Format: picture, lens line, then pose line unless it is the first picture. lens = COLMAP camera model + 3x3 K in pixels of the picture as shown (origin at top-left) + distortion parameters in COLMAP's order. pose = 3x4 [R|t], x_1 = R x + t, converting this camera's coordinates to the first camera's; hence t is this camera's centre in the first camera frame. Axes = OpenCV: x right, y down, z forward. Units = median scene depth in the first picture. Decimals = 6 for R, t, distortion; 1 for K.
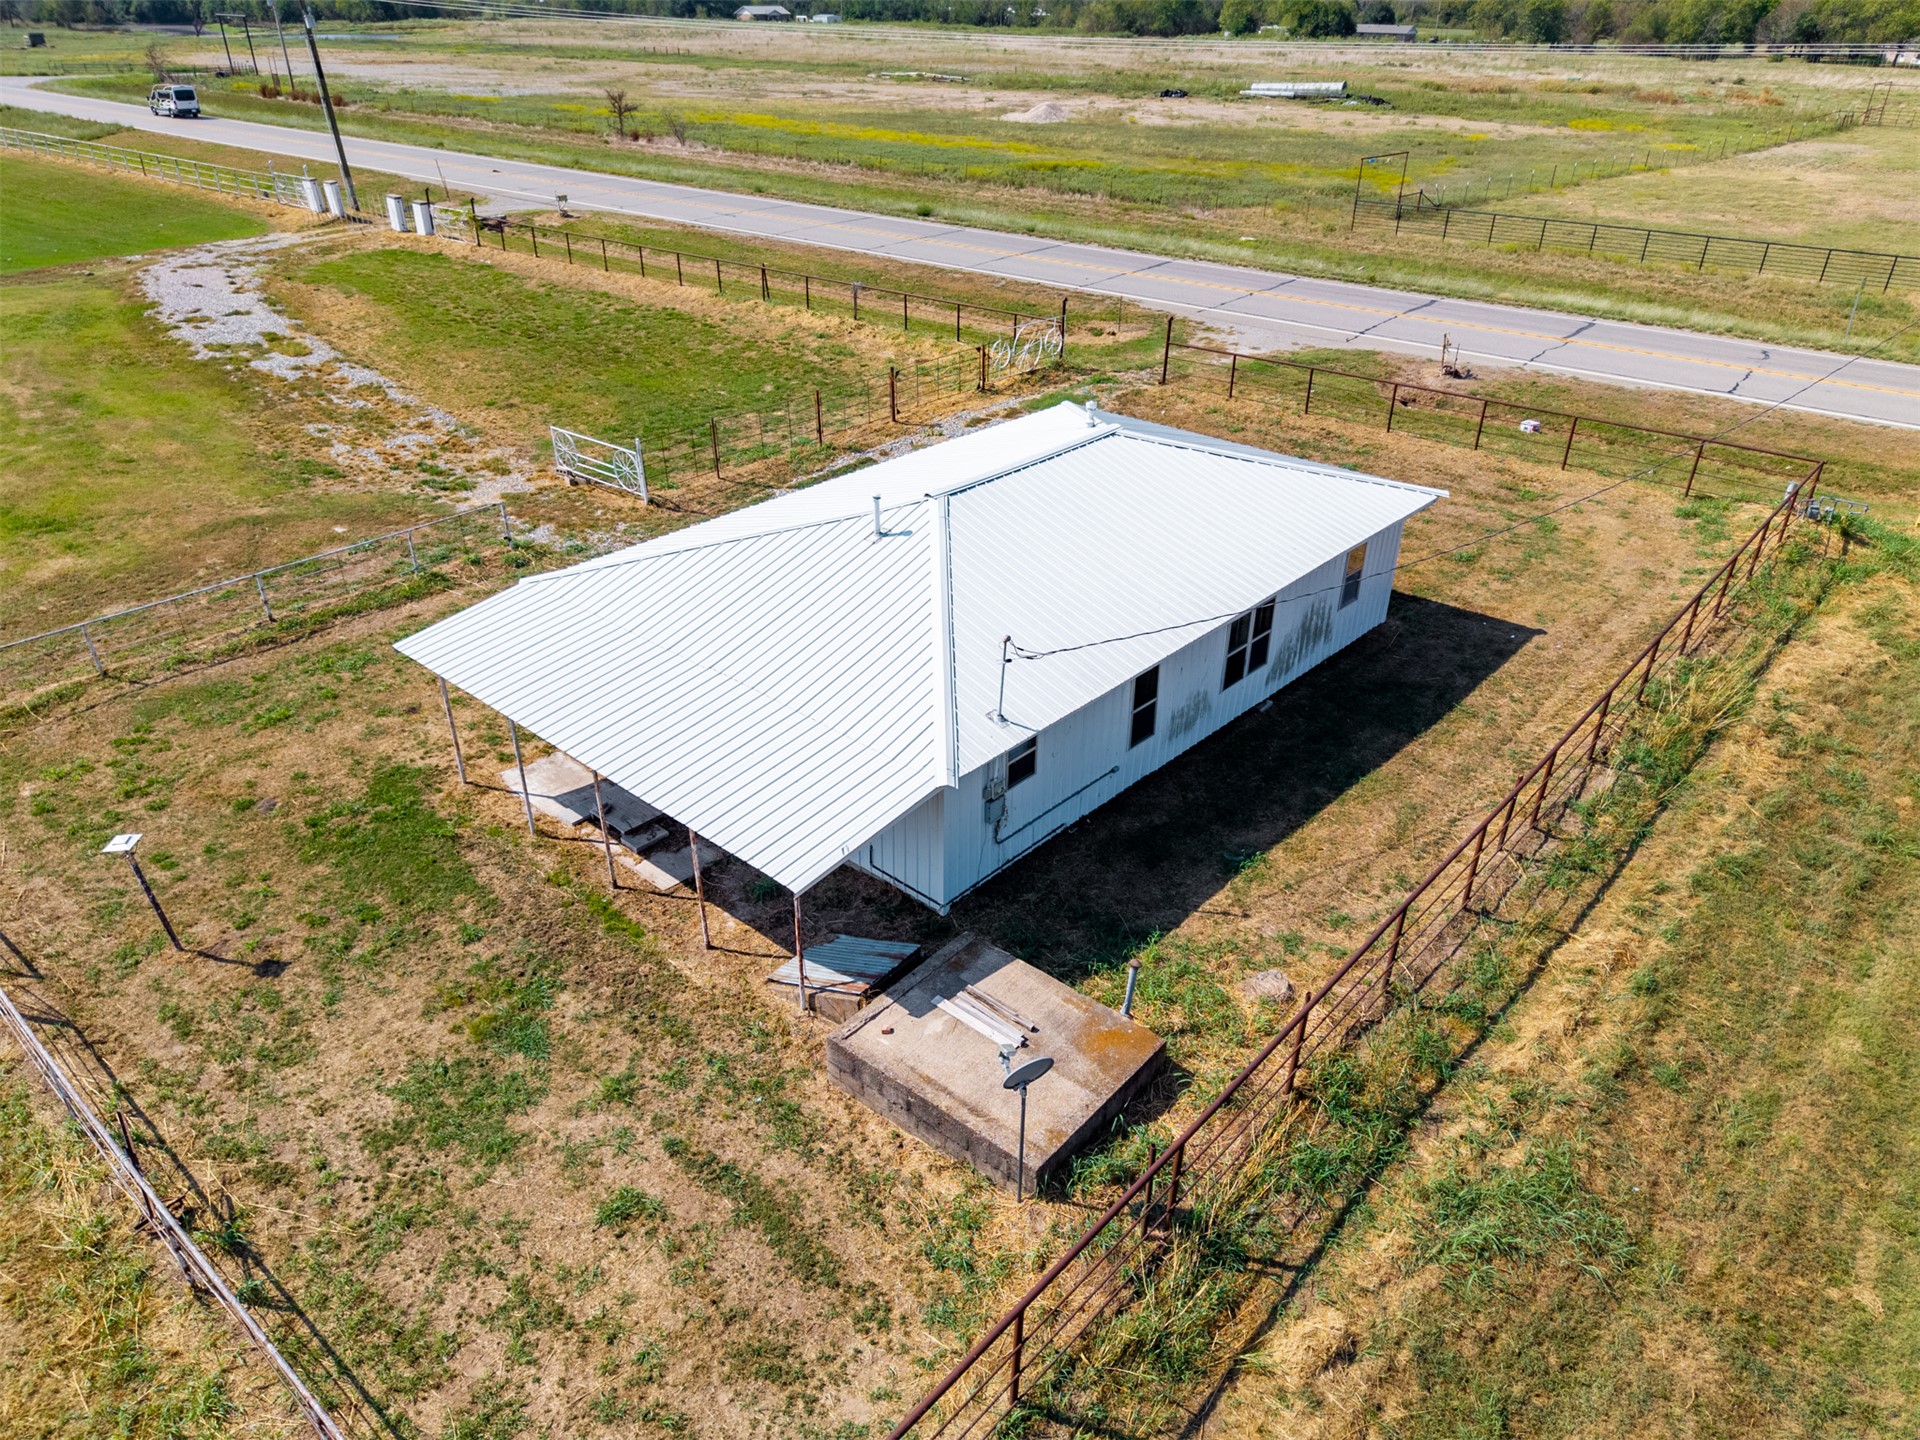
lens RADIAL K [[1288.8, 0, 963.8], [0, 1288.8, 722.3], [0, 0, 1]] dist [0.014590, -0.011597]
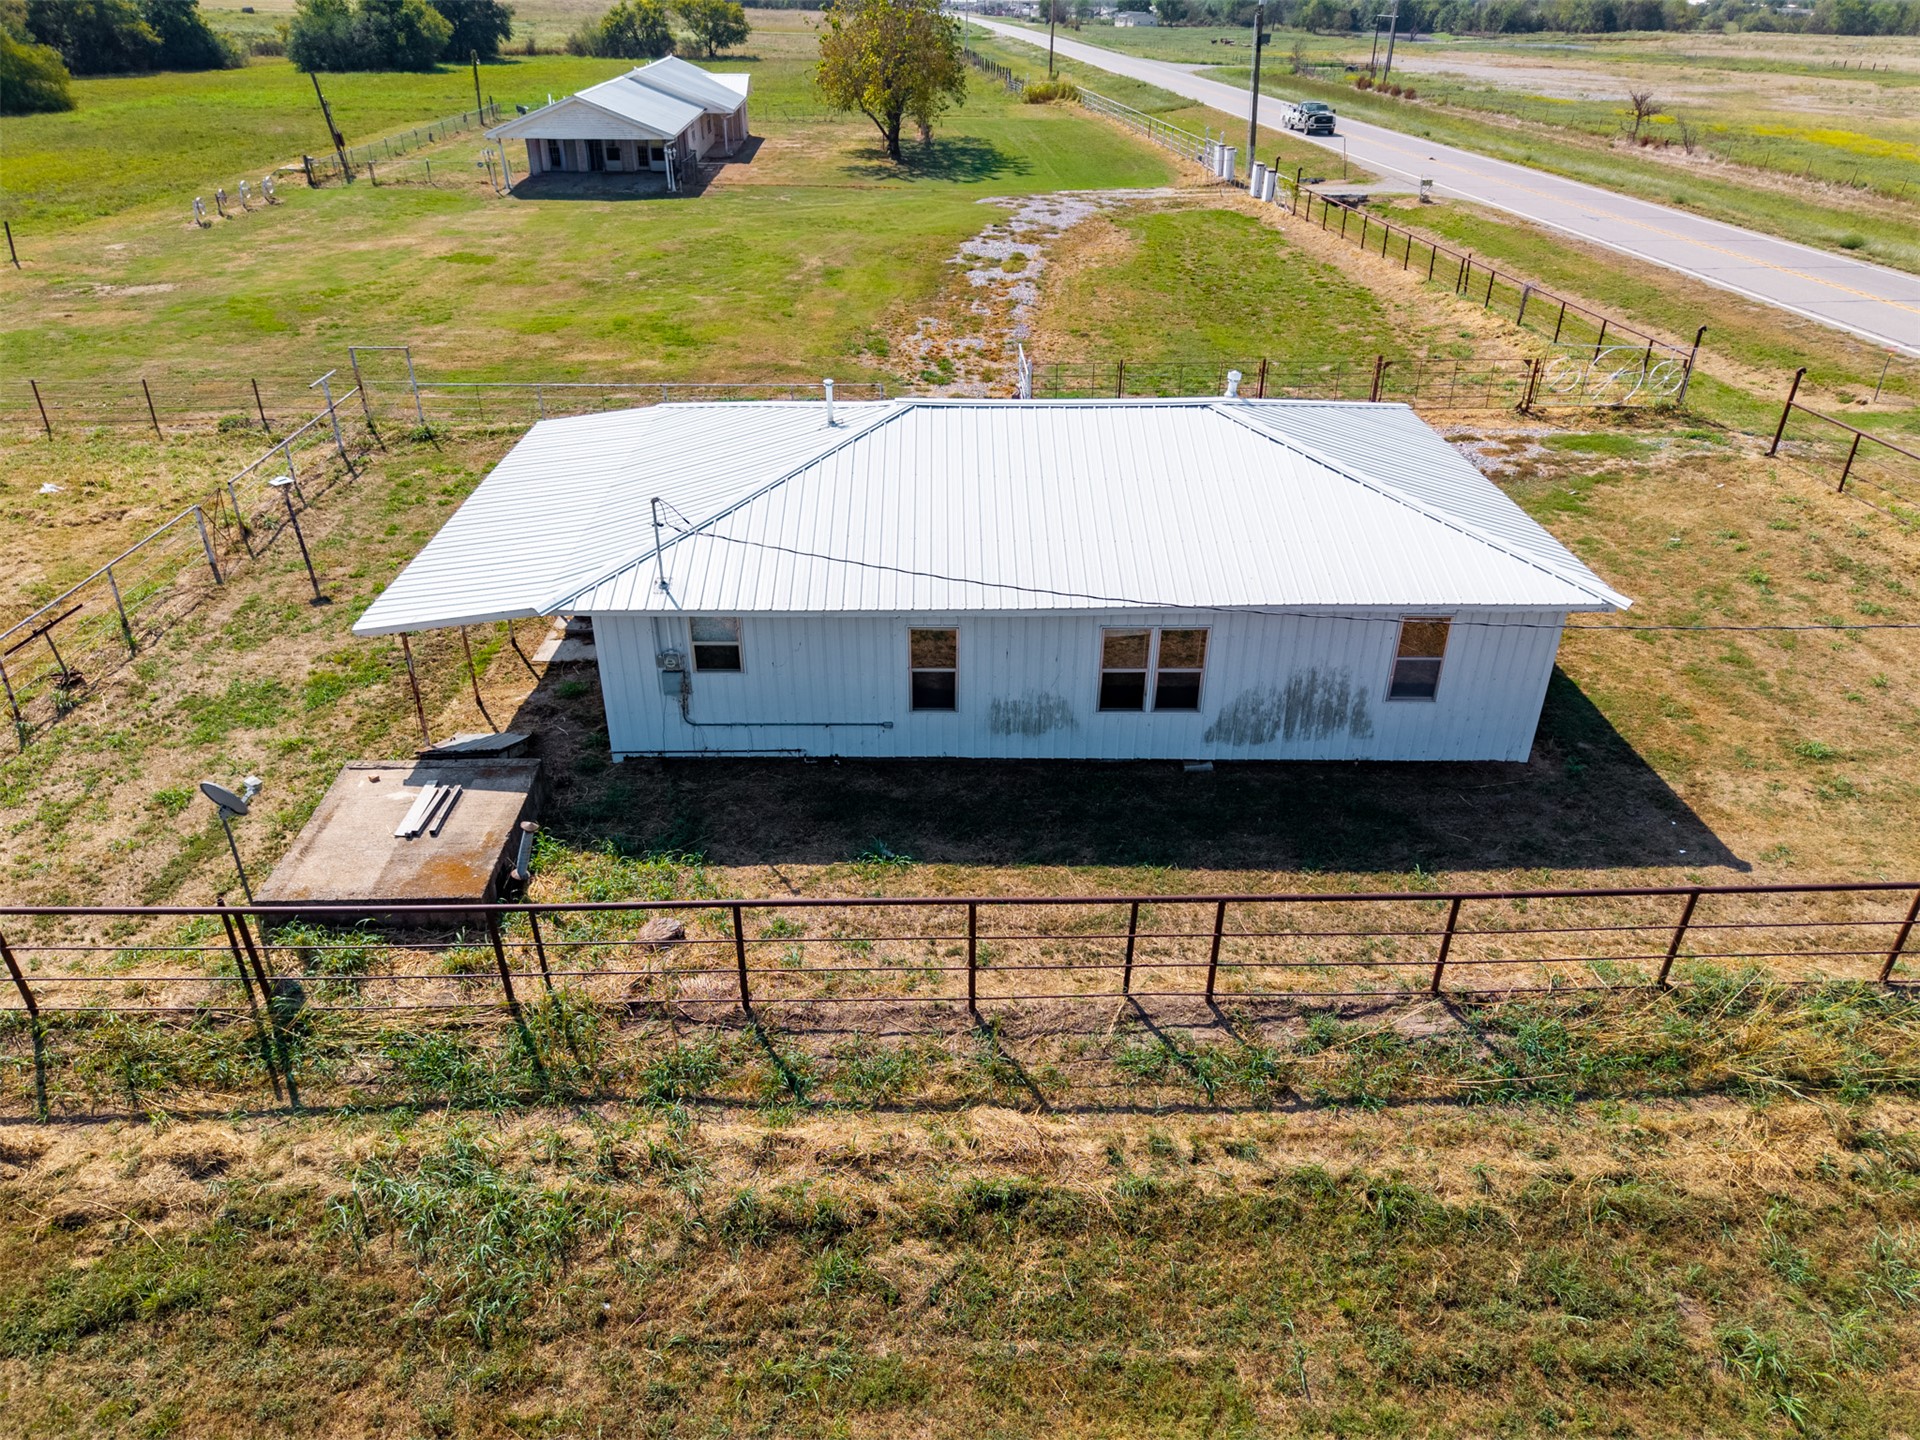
lens RADIAL K [[1288.8, 0, 963.8], [0, 1288.8, 722.3], [0, 0, 1]] dist [0.014590, -0.011597]
pose [[0.683387, 0.358422, -0.636015, 0.477388], [-0.365255, 0.922173, 0.127224, -0.064940], [0.632116, 0.145365, 0.761117, 0.226657]]
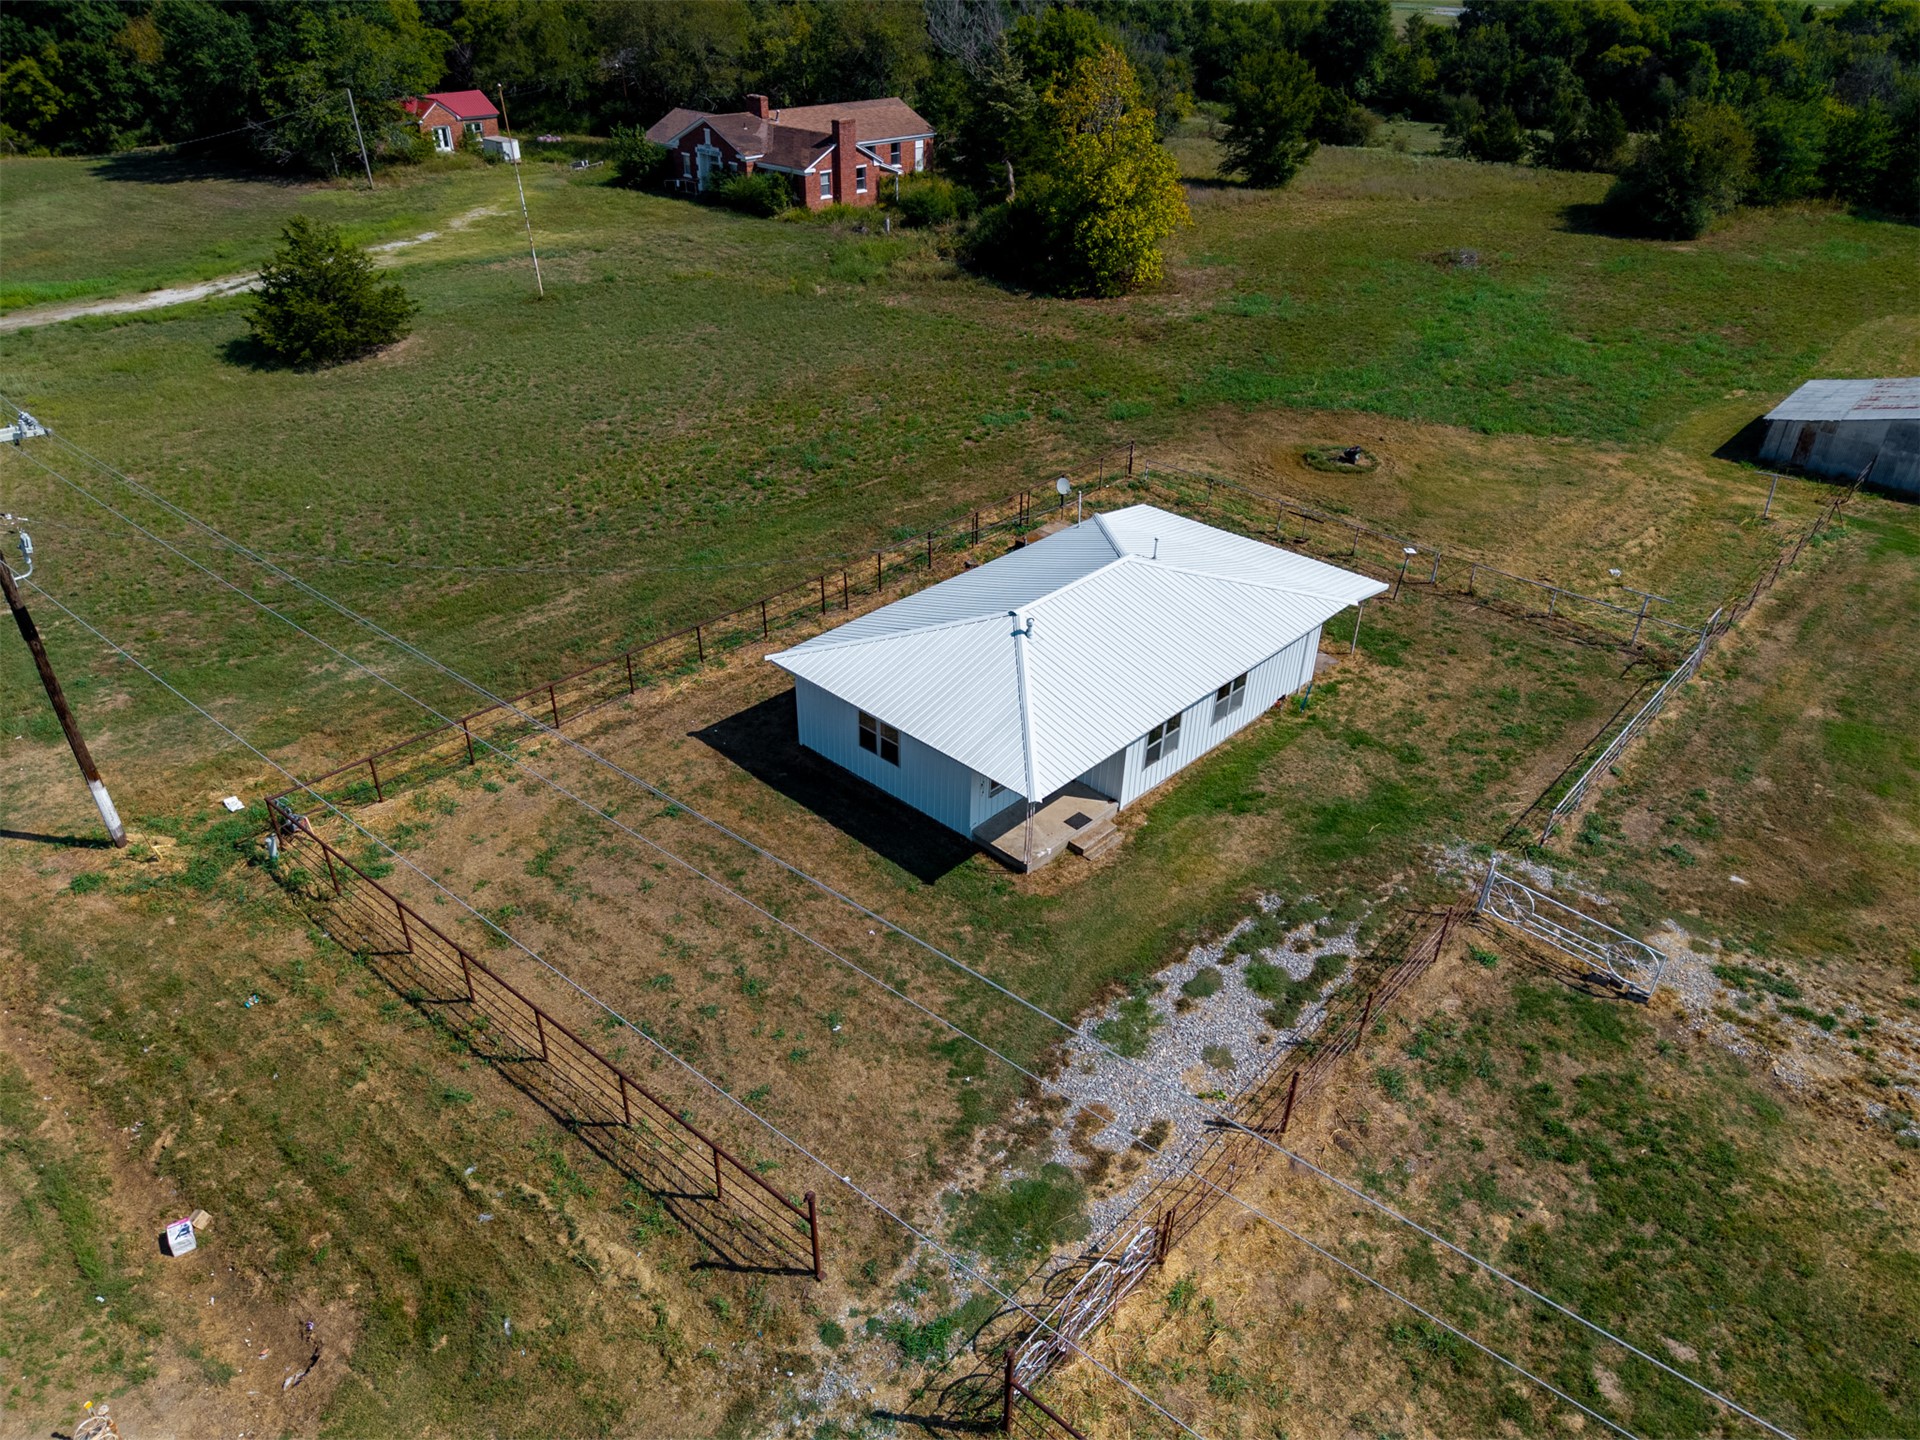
lens RADIAL K [[1288.8, 0, 963.8], [0, 1288.8, 722.3], [0, 0, 1]] dist [0.014590, -0.011597]
pose [[-0.999519, -0.030441, -0.005867, 0.138533], [-0.019580, 0.473171, 0.880753, -1.091951], [-0.024035, 0.880444, -0.473540, 1.381534]]
